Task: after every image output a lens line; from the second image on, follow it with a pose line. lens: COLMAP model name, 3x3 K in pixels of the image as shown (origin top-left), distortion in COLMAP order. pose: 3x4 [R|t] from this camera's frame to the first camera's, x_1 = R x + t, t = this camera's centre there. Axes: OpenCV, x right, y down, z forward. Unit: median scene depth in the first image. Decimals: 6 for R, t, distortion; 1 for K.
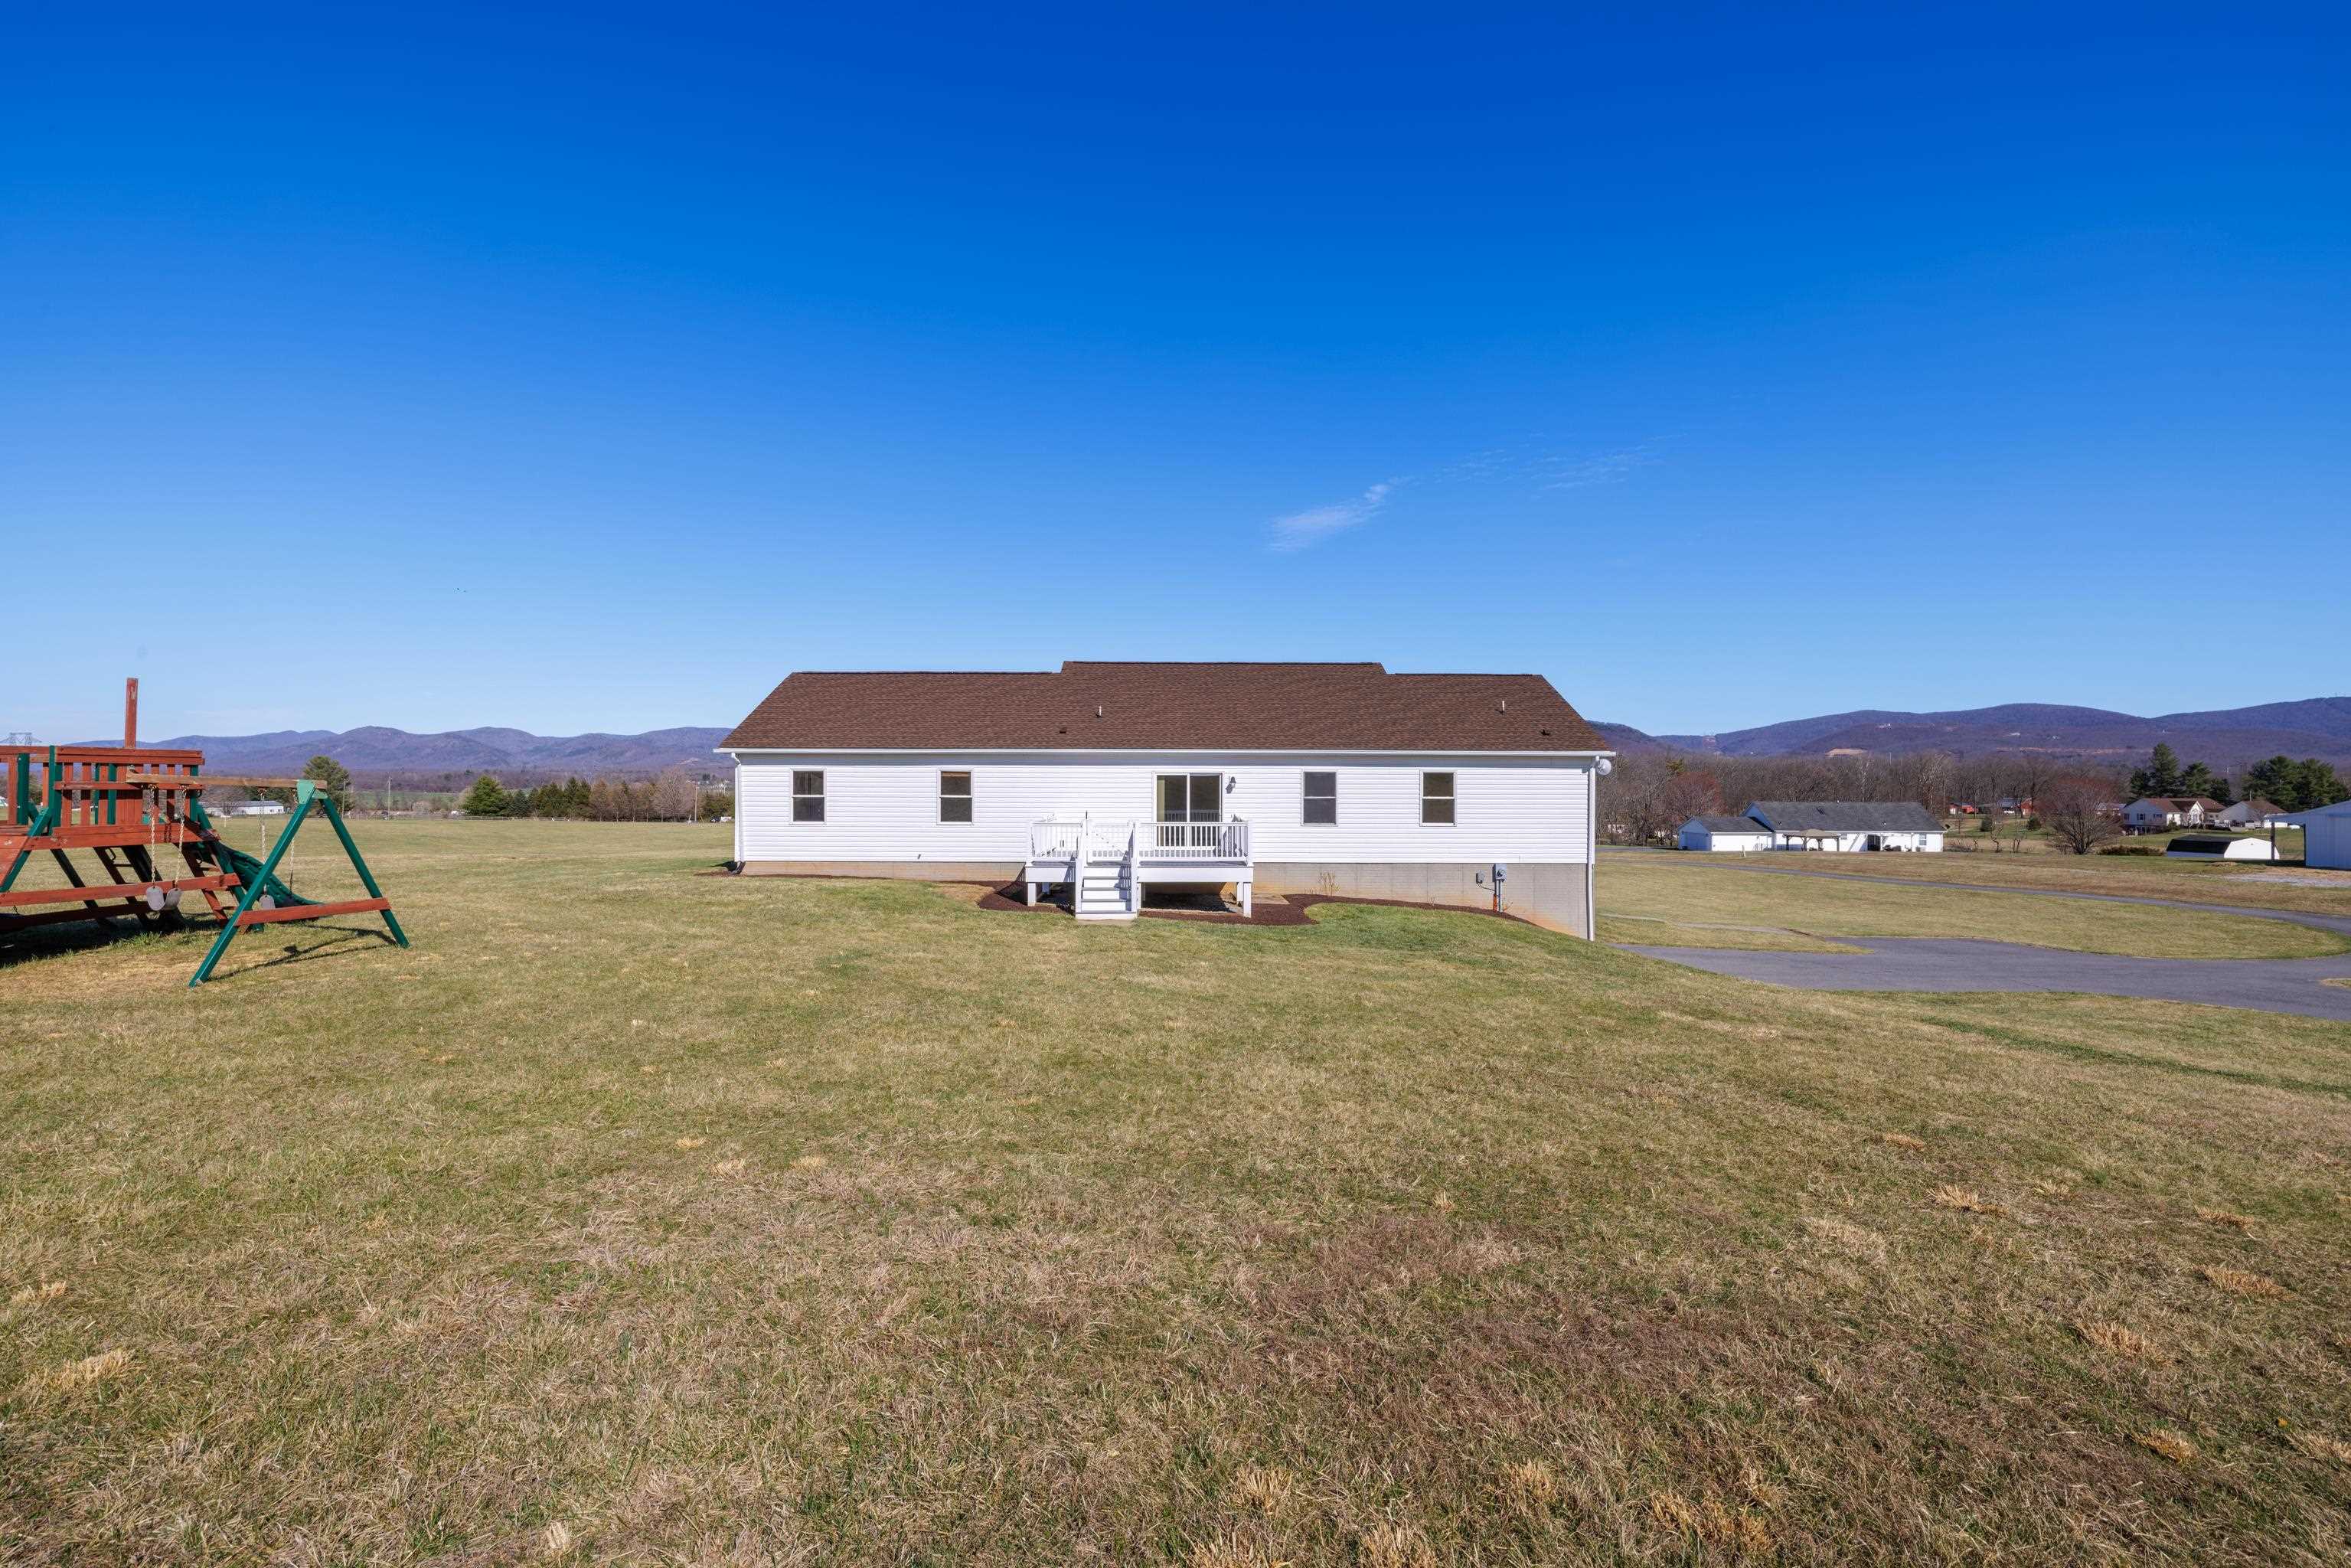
lens RADIAL K [[991.2, 0, 1174.9], [0, 991.2, 785.7], [0, 0, 1]] dist [0.003180, 0.000478]
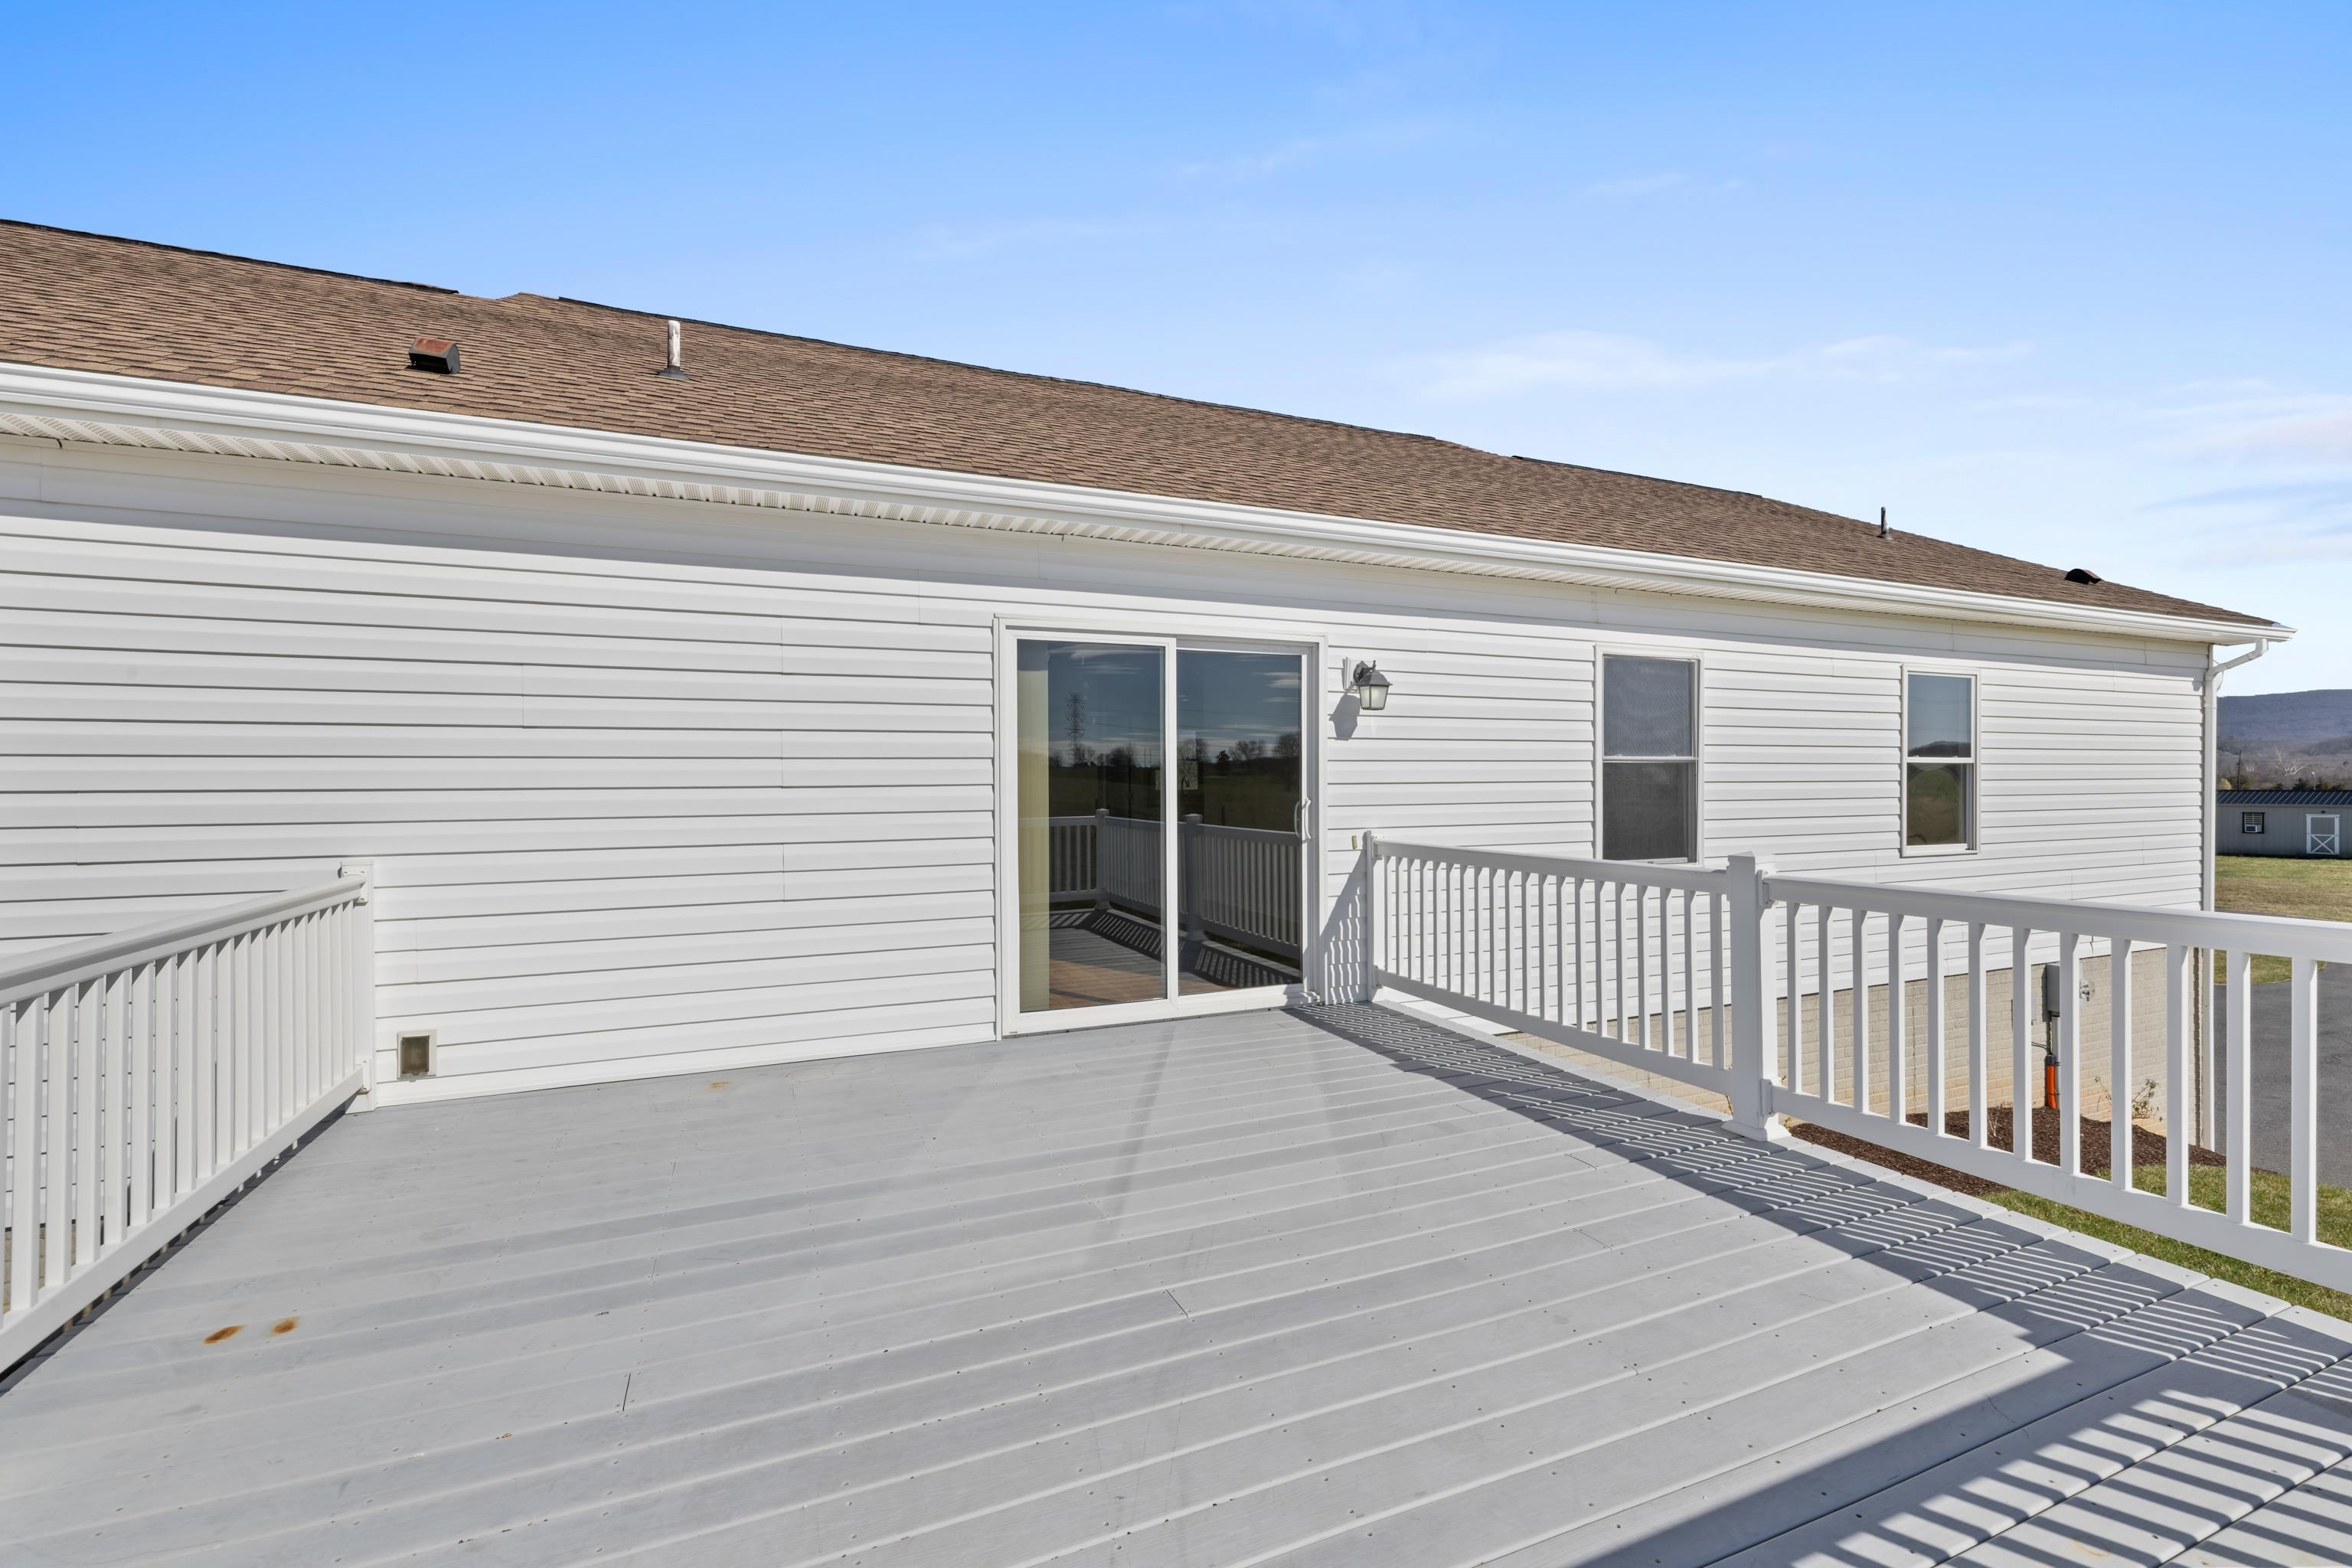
lens RADIAL K [[991.6, 0, 1166.1], [0, 991.6, 775.9], [0, 0, 1]] dist [0.003180, 0.000478]
pose [[0.919133, -0.004949, 0.393915, -0.065068], [0.005194, 0.999986, 0.000444, 0.015384], [-0.393912, 0.001638, 0.919147, 0.798262]]
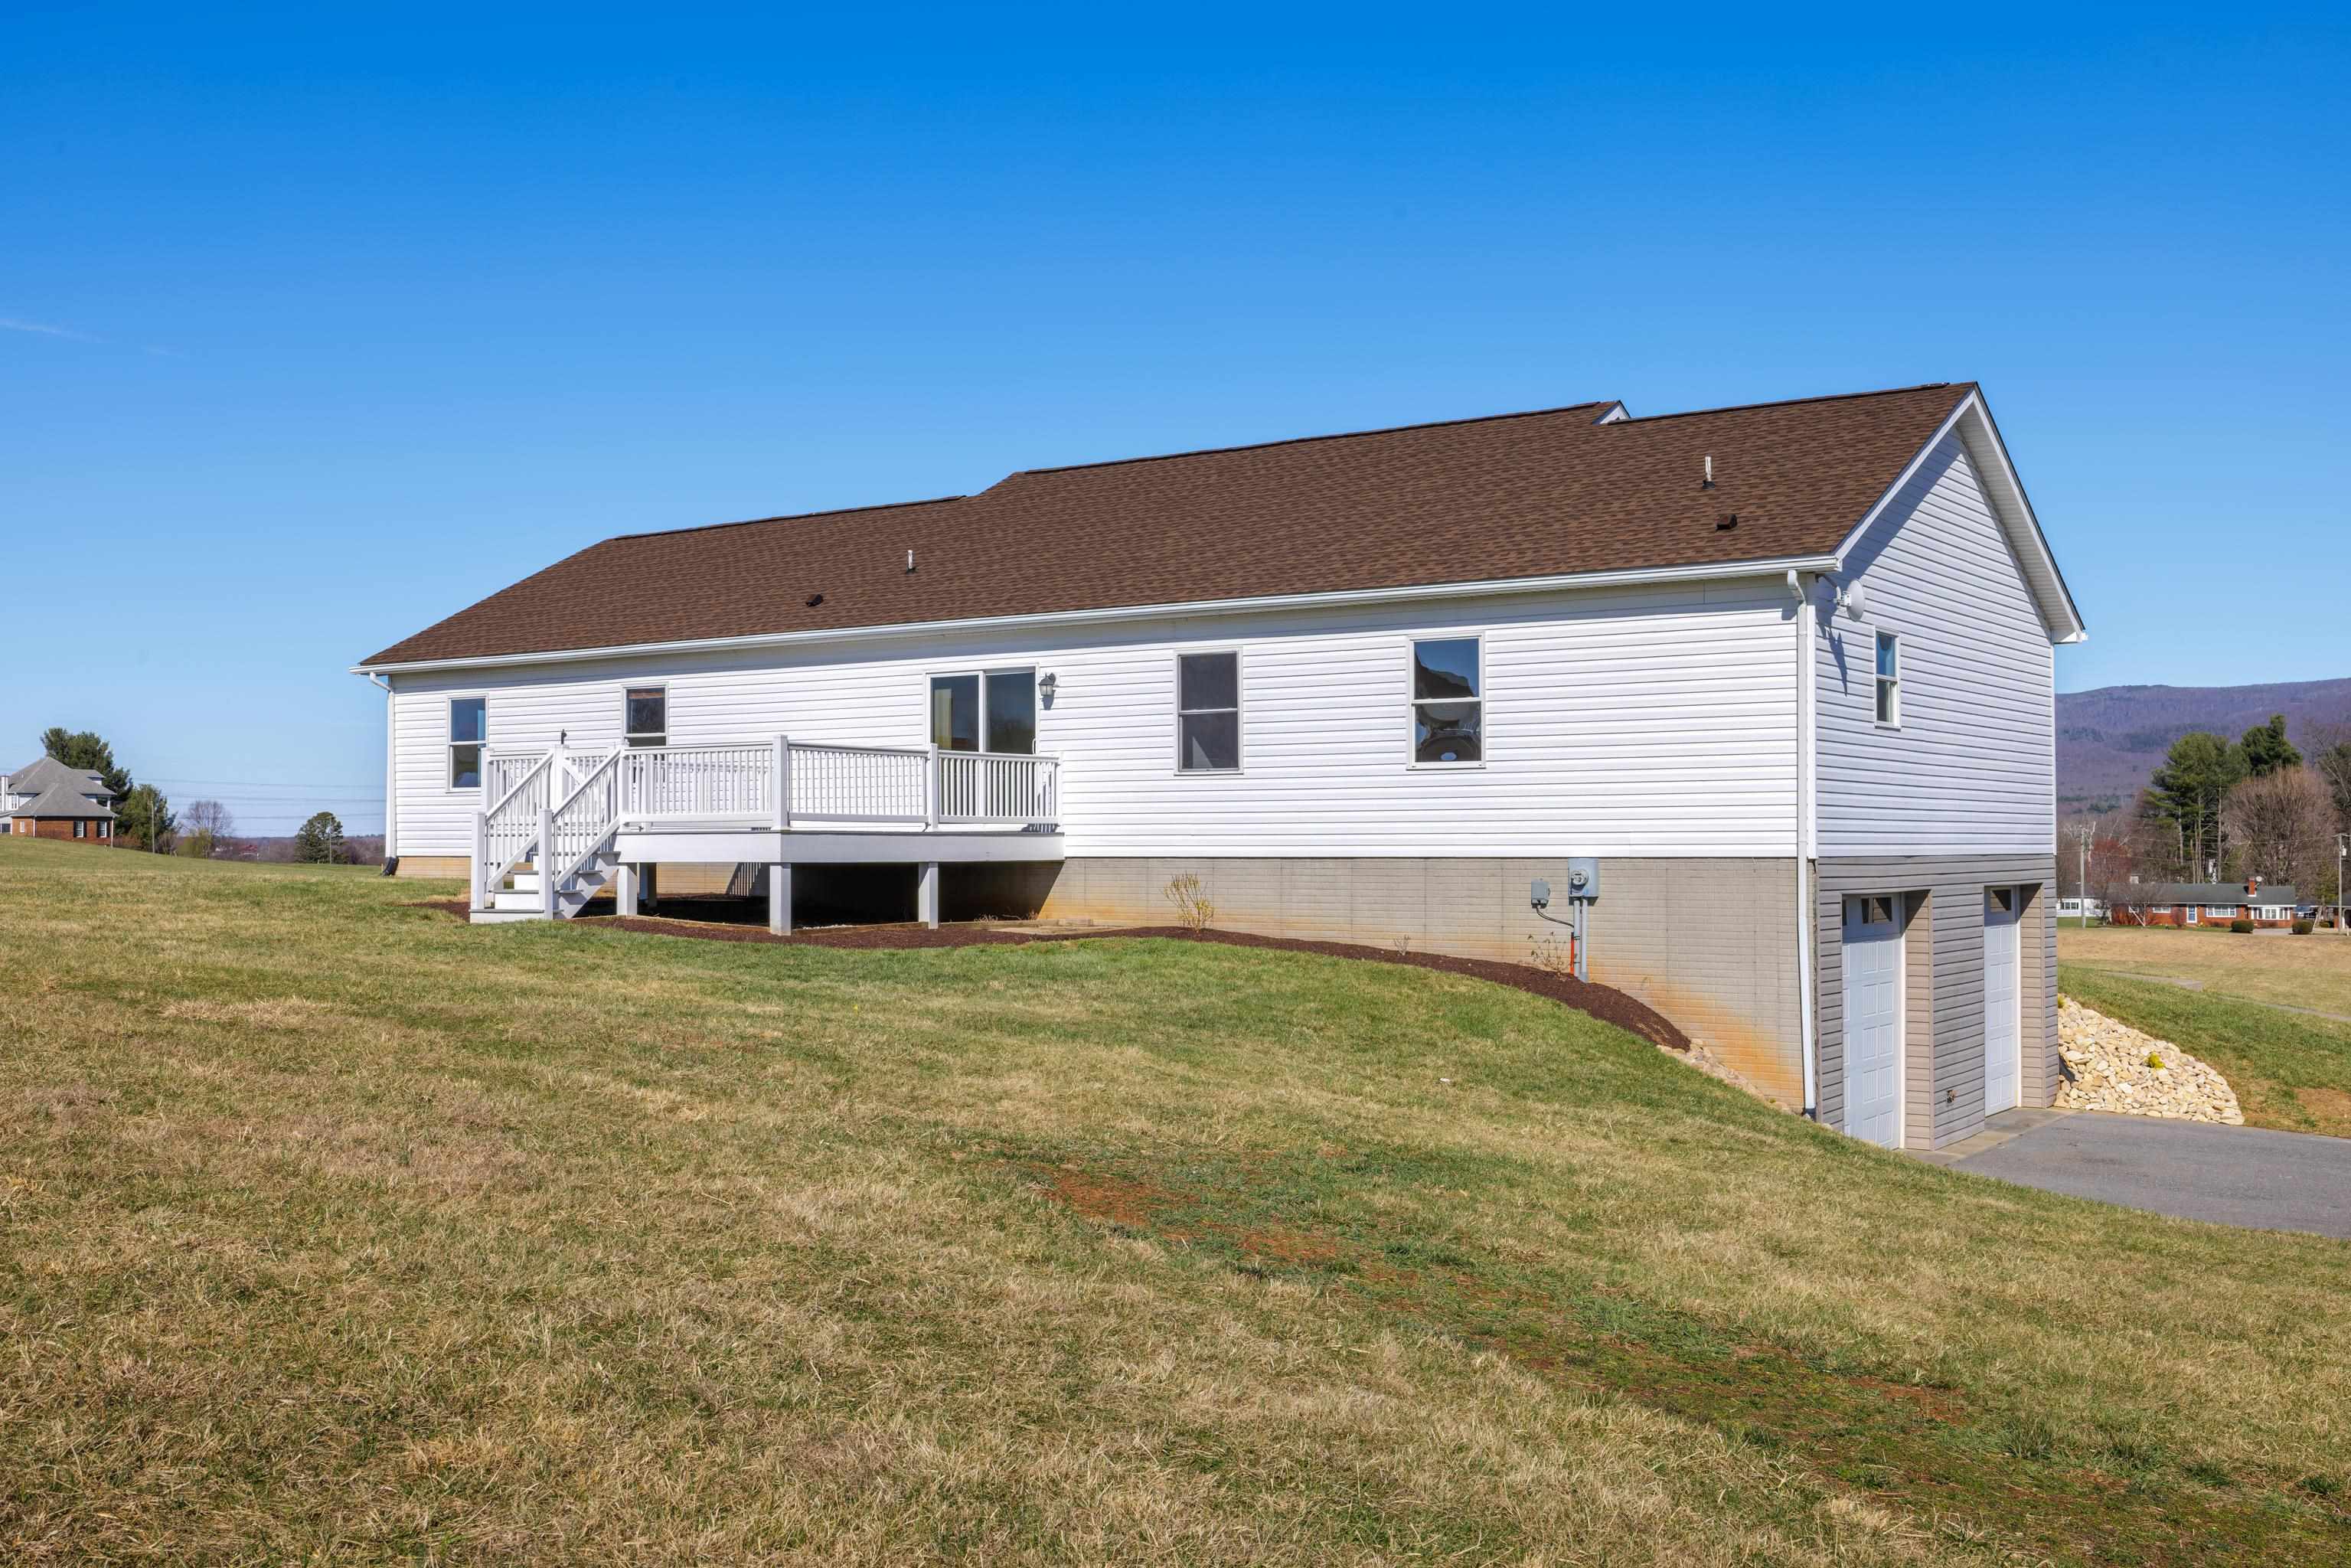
lens RADIAL K [[2283.9, 0, 1191.0], [0, 2283.9, 781.1], [0, 0, 1]] dist [-0.013526, 0.000000]
pose [[0.826951, -0.020904, -0.561886, 0.699861], [0.003763, 0.999492, -0.031647, 0.074392], [0.562262, 0.024056, 0.826609, 0.144258]]
